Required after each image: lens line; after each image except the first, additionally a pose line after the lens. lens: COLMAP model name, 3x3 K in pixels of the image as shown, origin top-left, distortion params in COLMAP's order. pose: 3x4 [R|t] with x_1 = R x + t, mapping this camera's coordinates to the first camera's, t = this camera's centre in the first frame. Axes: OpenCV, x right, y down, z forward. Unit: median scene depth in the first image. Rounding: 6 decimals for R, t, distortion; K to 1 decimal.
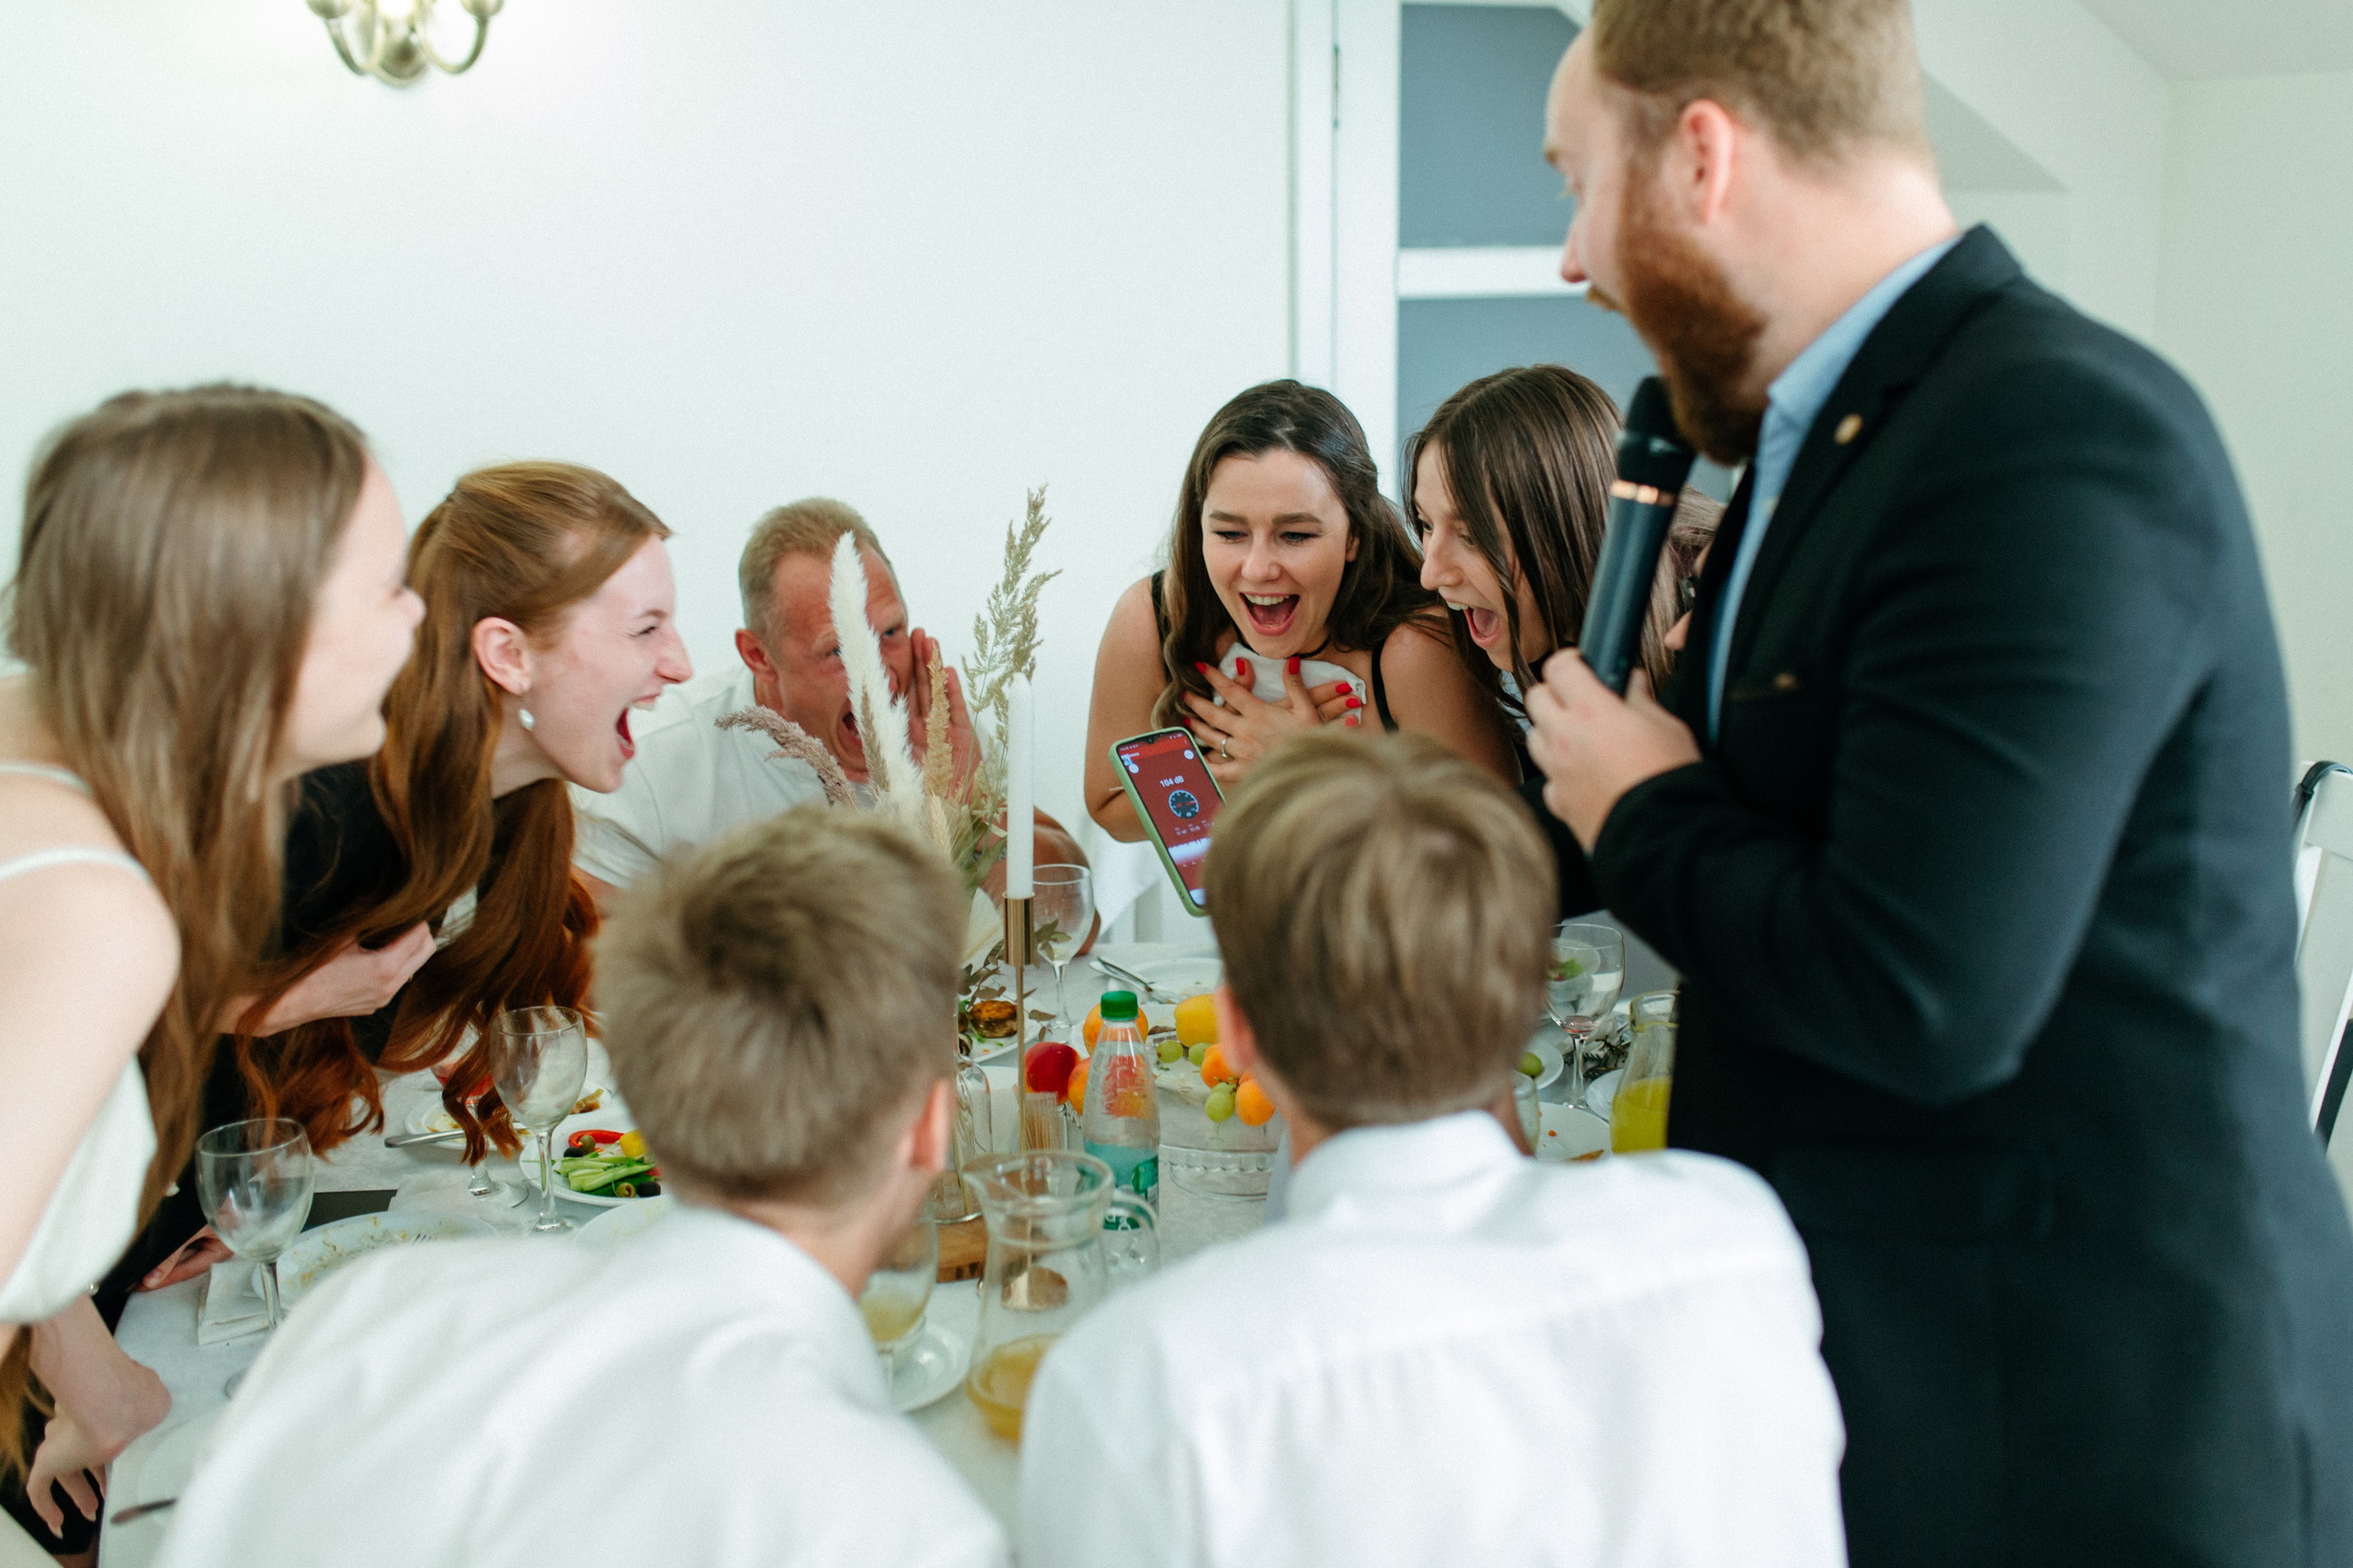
lens RADIAL K [[2371.9, 0, 1205.9], [0, 2371.9, 781.6], [0, 0, 1]] dist [0.000105, 0.010073]
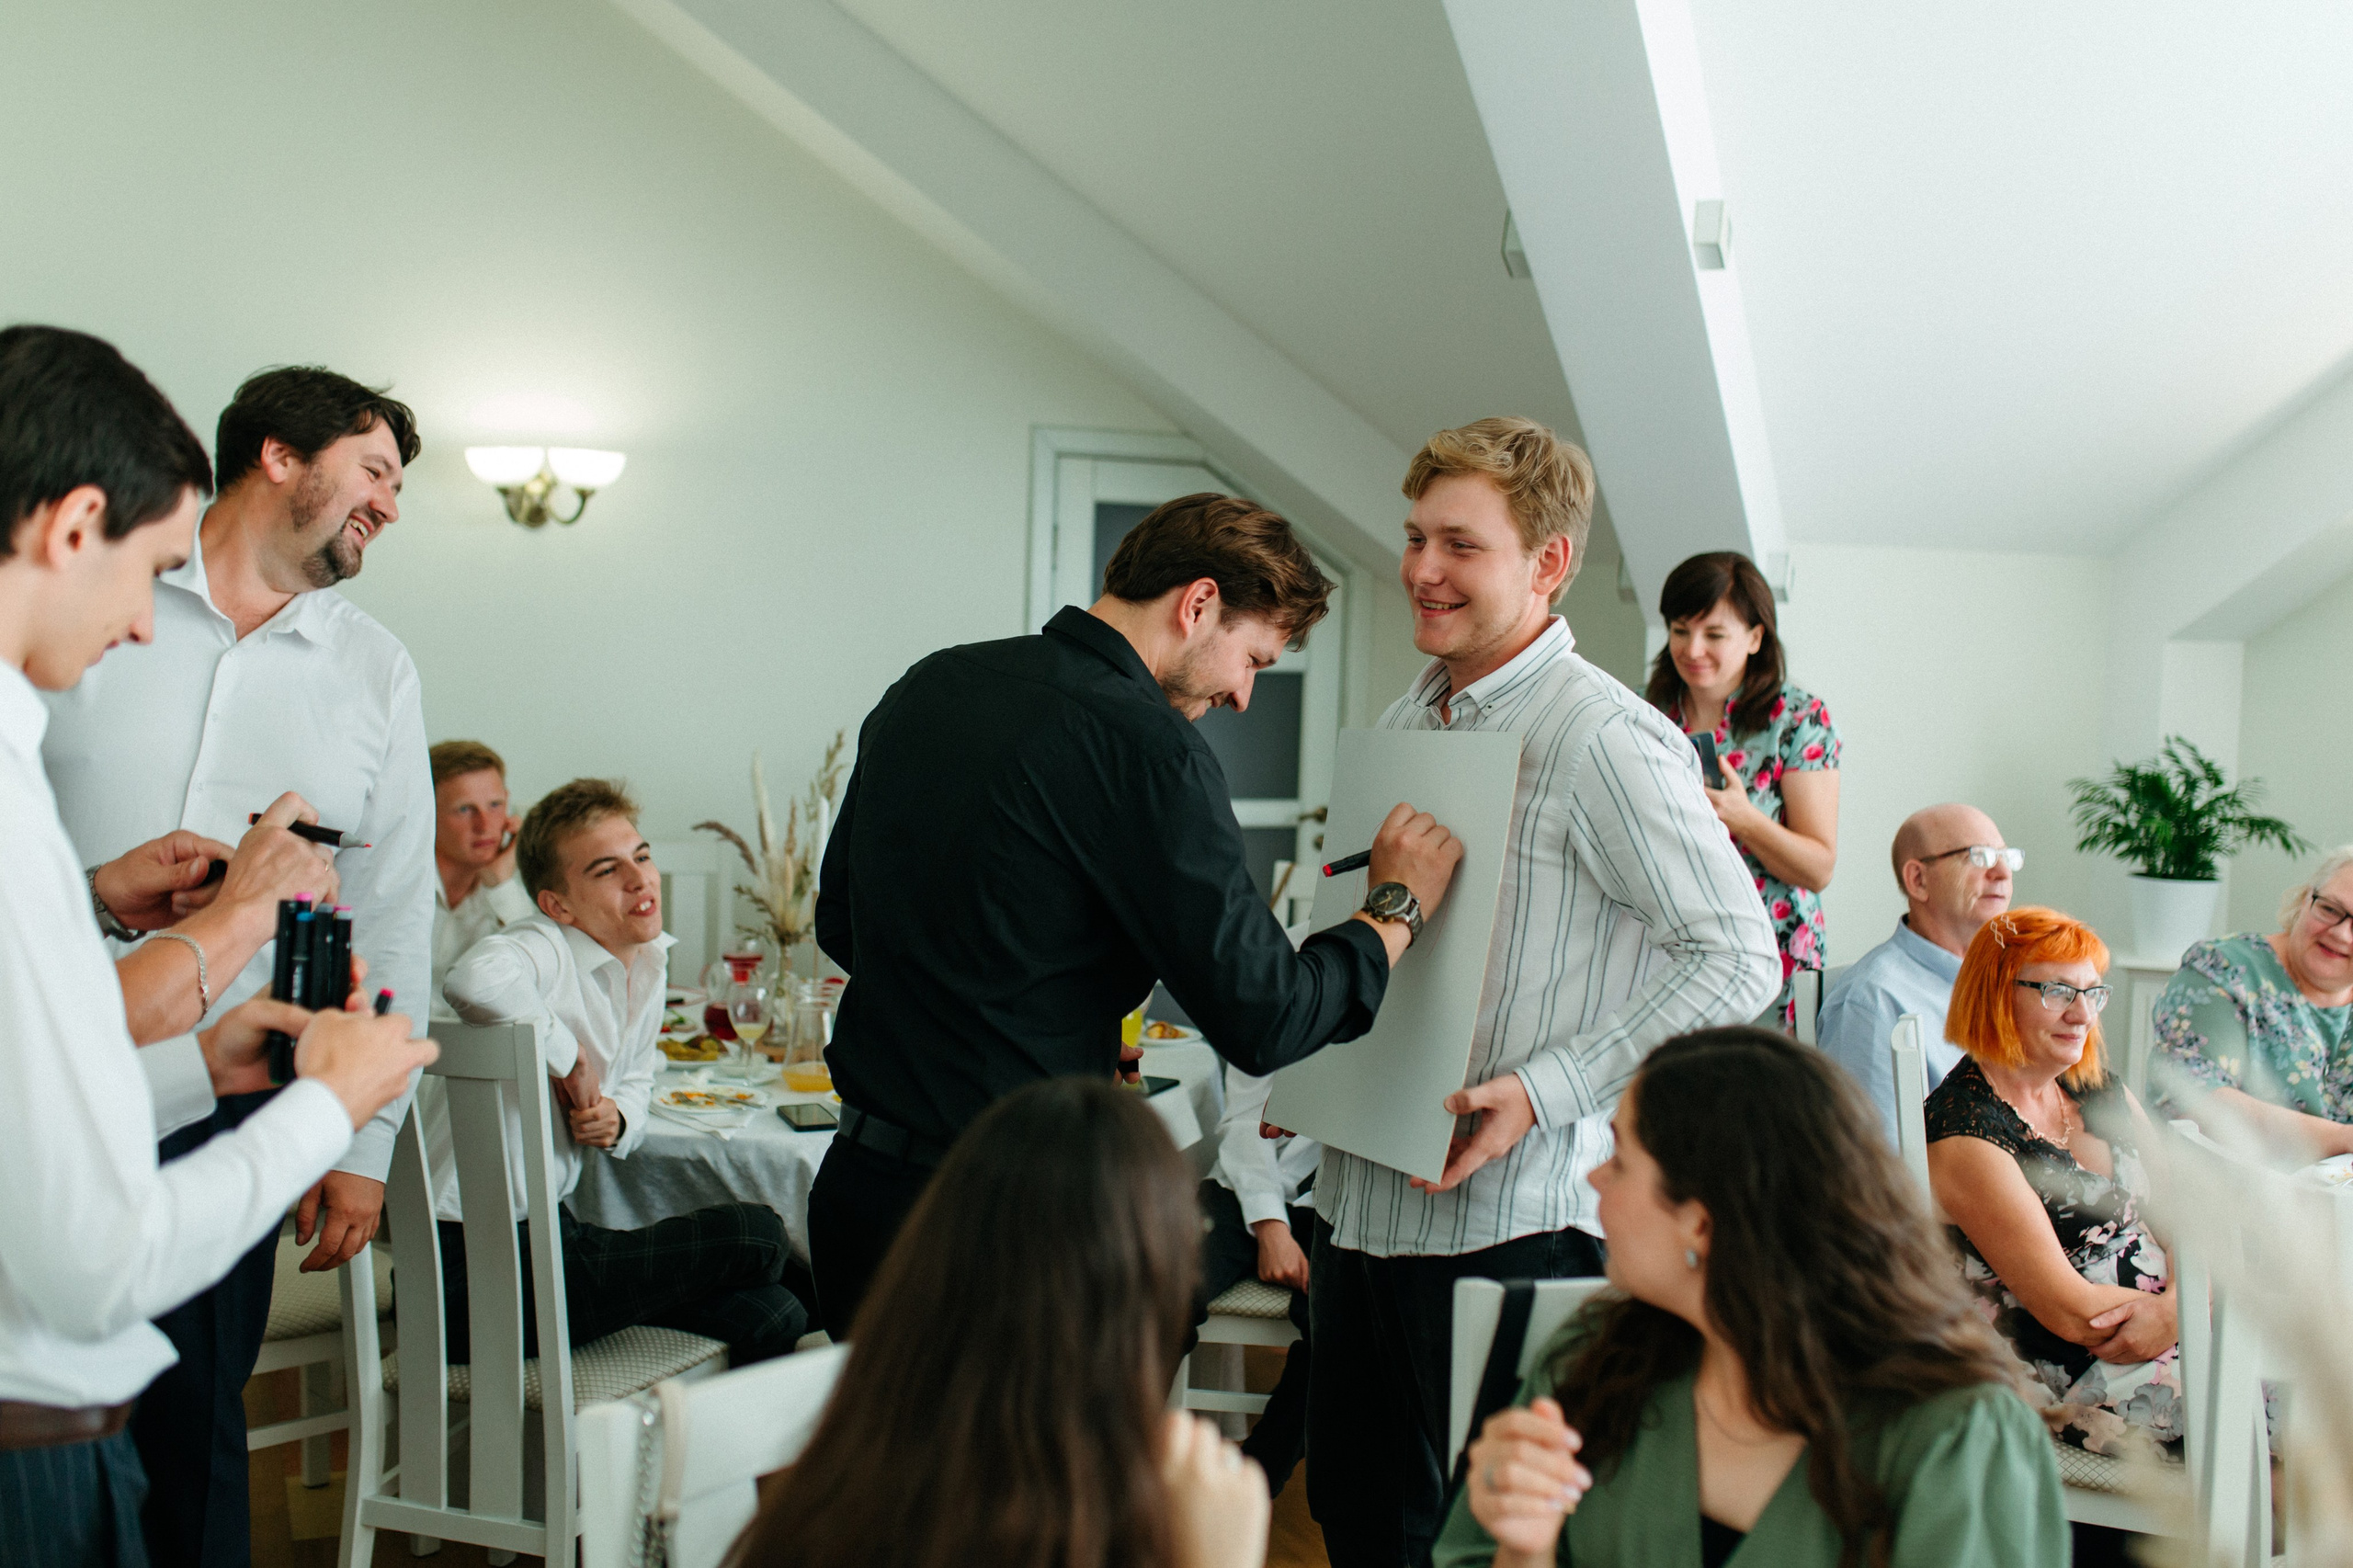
lens RADIAL K [[2413.1, 0, 1176.5], [0, 2413.1, 784.0], [0, 0, 1]] dist [0.125587, 0.006135]
pose [[0.999394, 0.034391, 0.005457, 0.157861], [-0.033063, 0.986373, -0.161166, 0.192744], [-0.010925, 0.160888, 0.986912, -0.856341]]
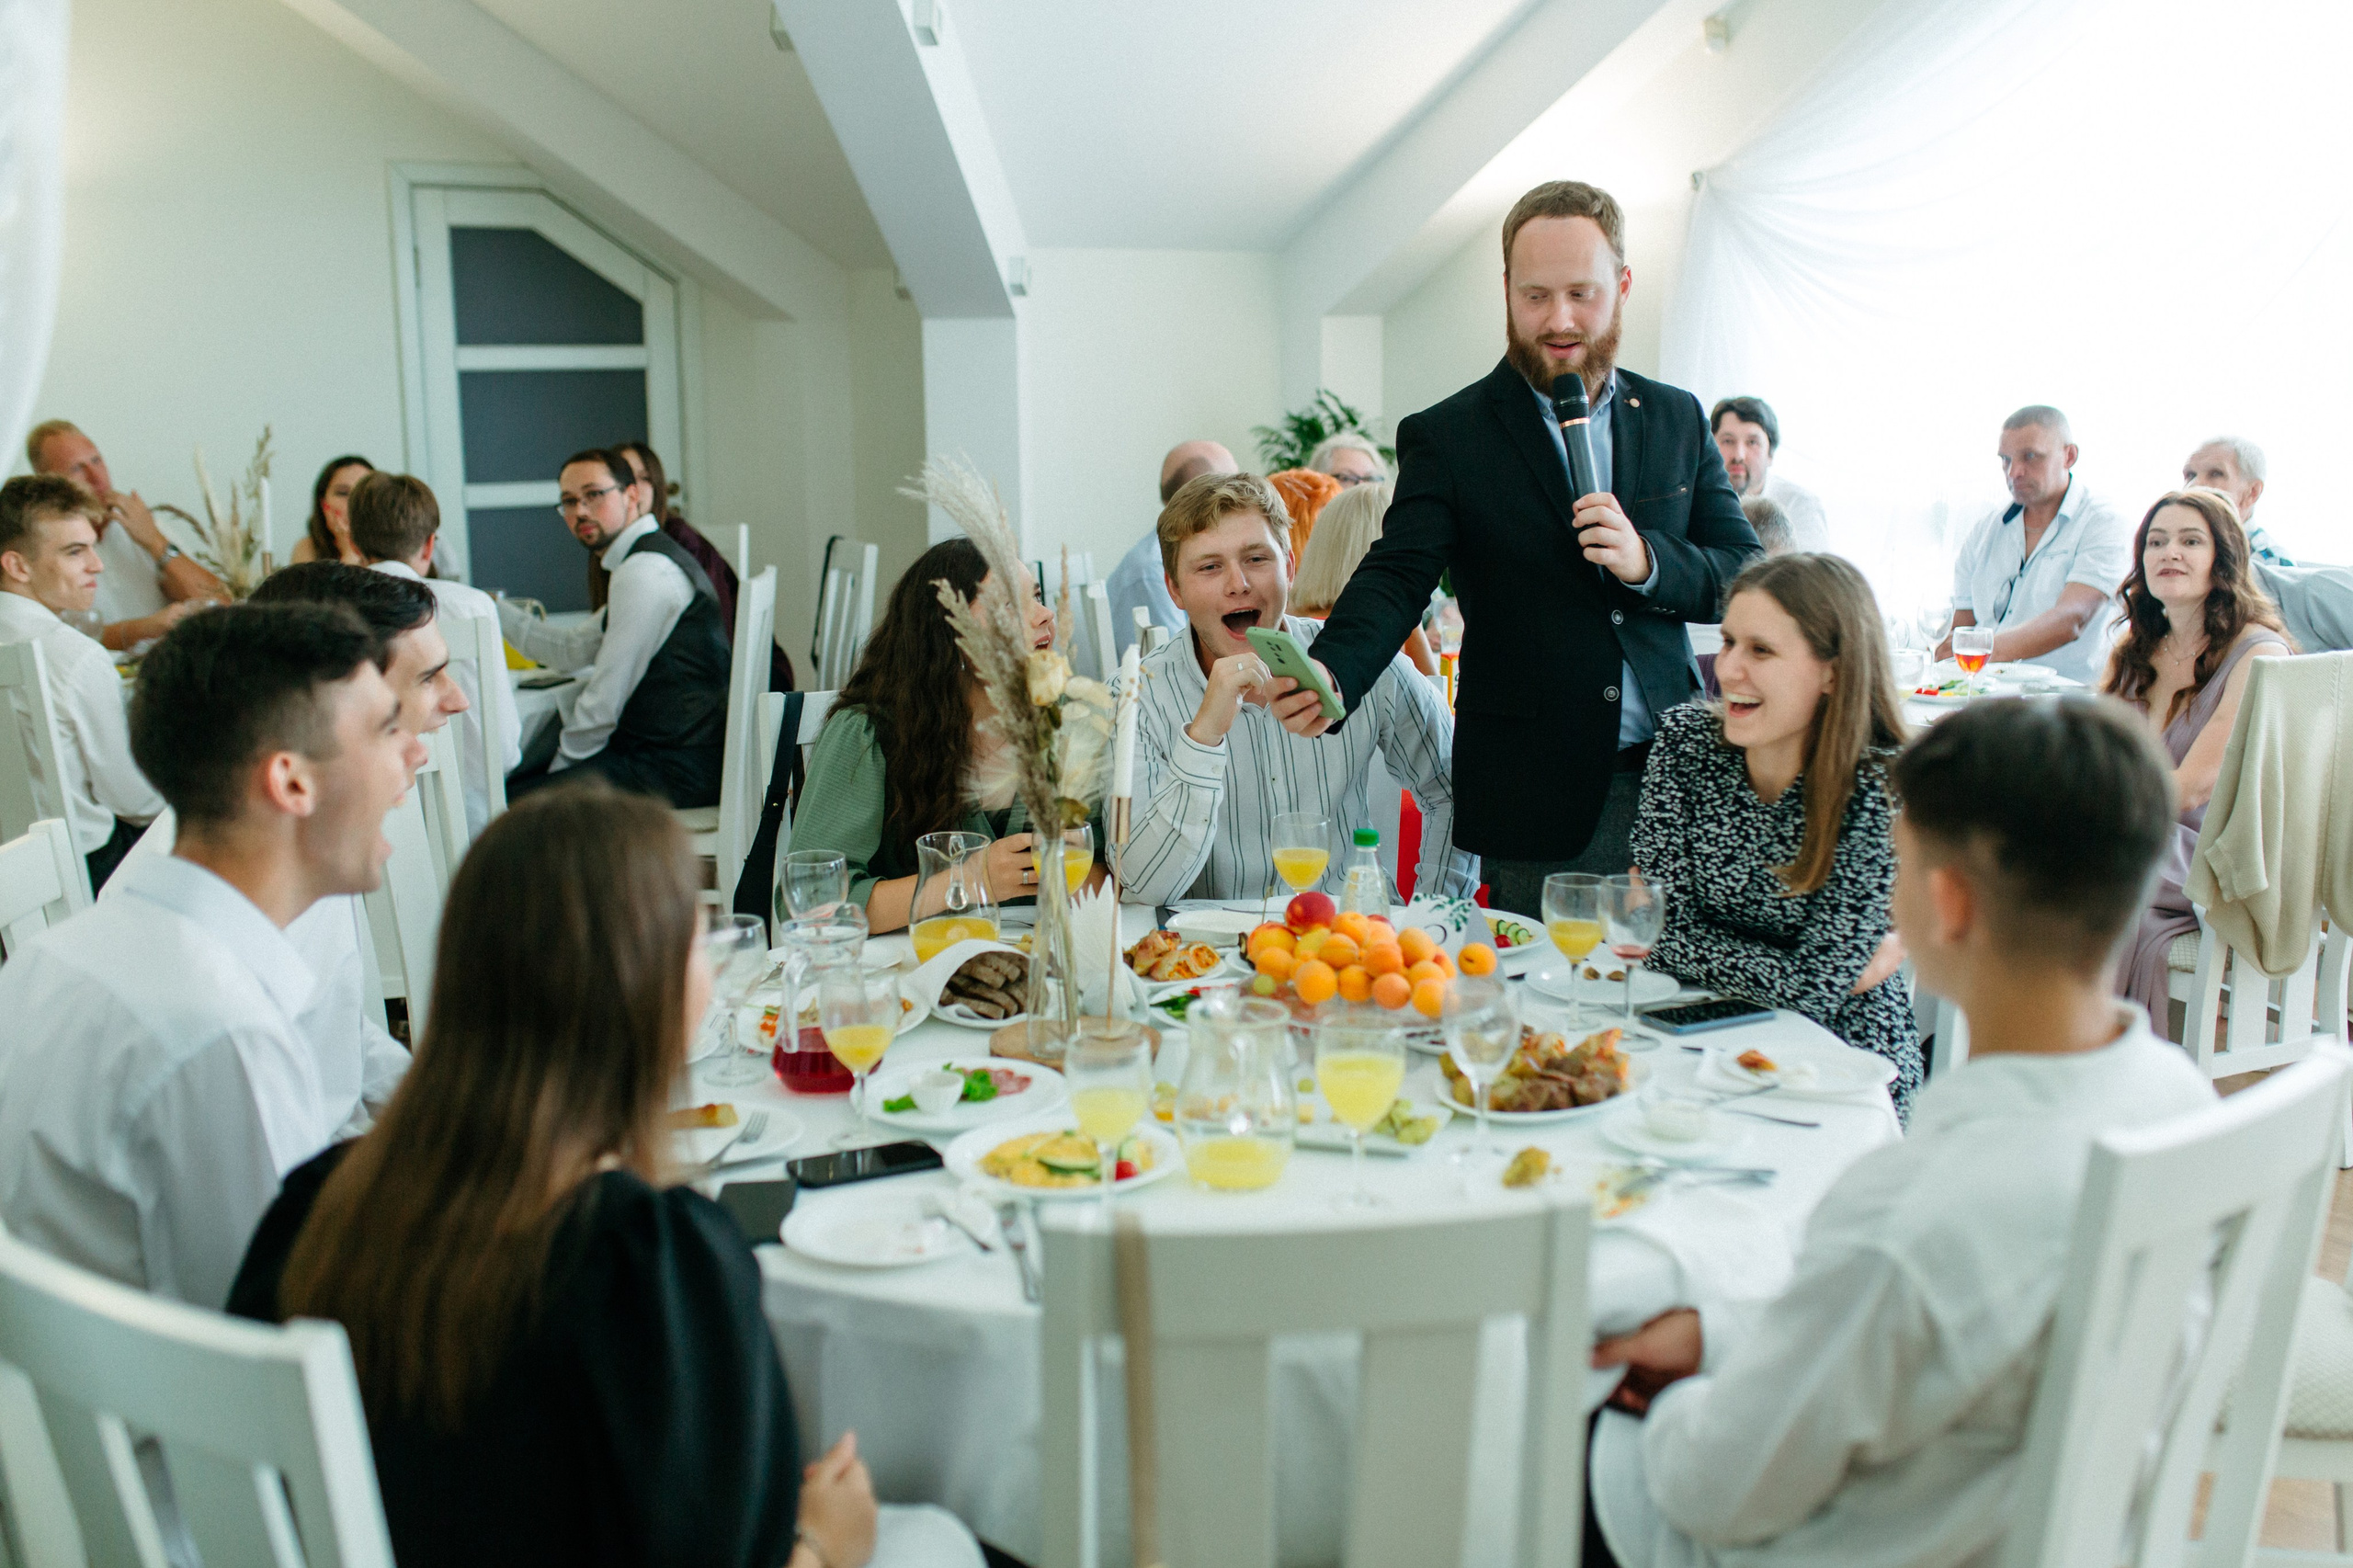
lens RADIAL K [[2371.9, 0, 1205.9], [0, 2371.9, 781.6], [0, 0, 1]] dist [0.000105, 0.010073]
pose [[0.956877, -0.058625, 0.284516, 0.108452], [0.072868, 0.996550, -0.039729, 0.318721], [-0.281205, 0.058748, 0.957848, -1.279789]]
